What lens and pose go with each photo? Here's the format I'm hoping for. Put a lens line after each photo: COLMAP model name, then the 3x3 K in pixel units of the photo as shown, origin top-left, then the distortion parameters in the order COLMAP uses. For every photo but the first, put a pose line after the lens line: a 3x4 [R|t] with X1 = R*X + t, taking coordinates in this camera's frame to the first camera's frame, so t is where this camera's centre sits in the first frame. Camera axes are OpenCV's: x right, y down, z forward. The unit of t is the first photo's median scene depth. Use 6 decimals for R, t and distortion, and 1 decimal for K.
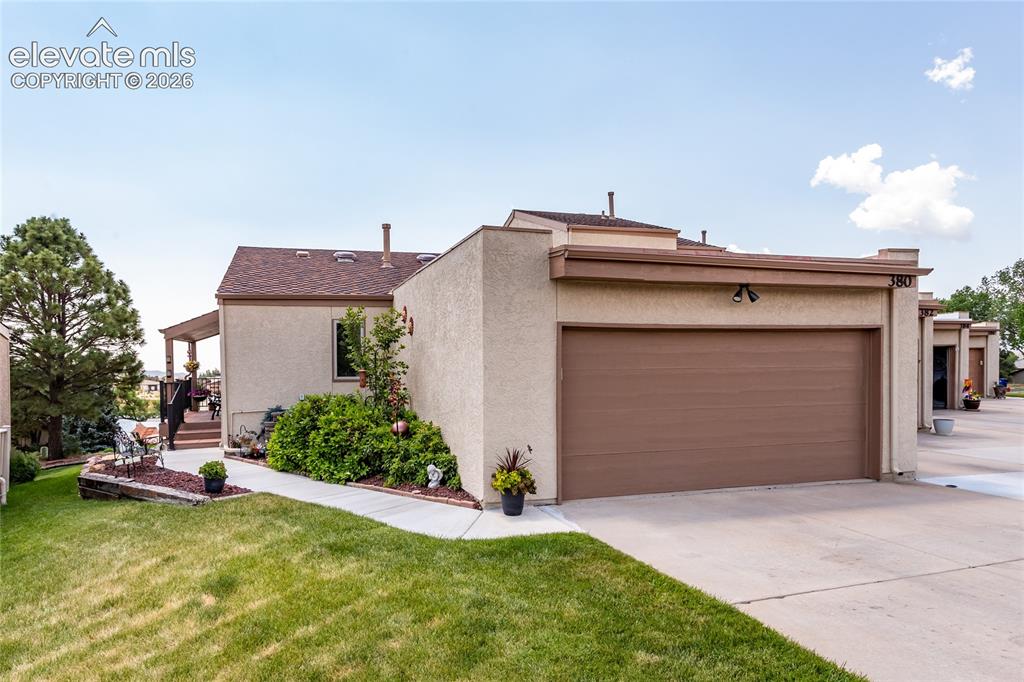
lens RADIAL K [[632.5, 0, 512.8], [0, 632.5, 349.4], [0, 0, 1]] dist [0.032828, 0.001416]
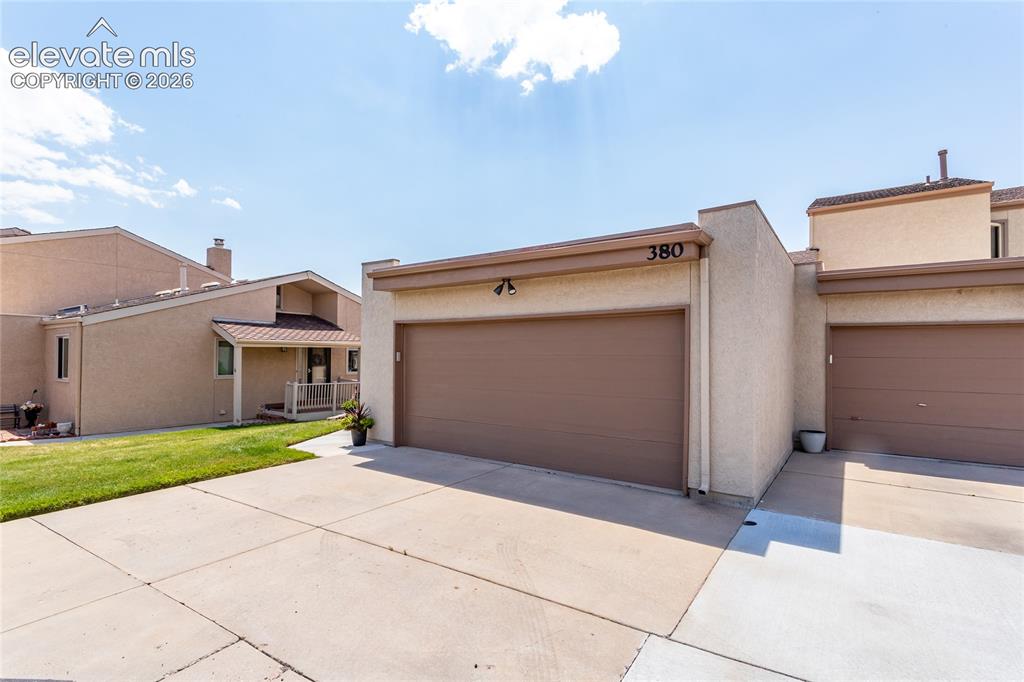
lens RADIAL K [[499.9, 0, 512.9], [0, 499.9, 341.1], [0, 0, 1]] dist [-0.002126, 0.000086]
pose [[0.597375, -0.009857, -0.801902, 1.020499], [0.005270, 0.999951, -0.008366, 0.012509], [0.801945, 0.000772, 0.597398, 0.469852]]
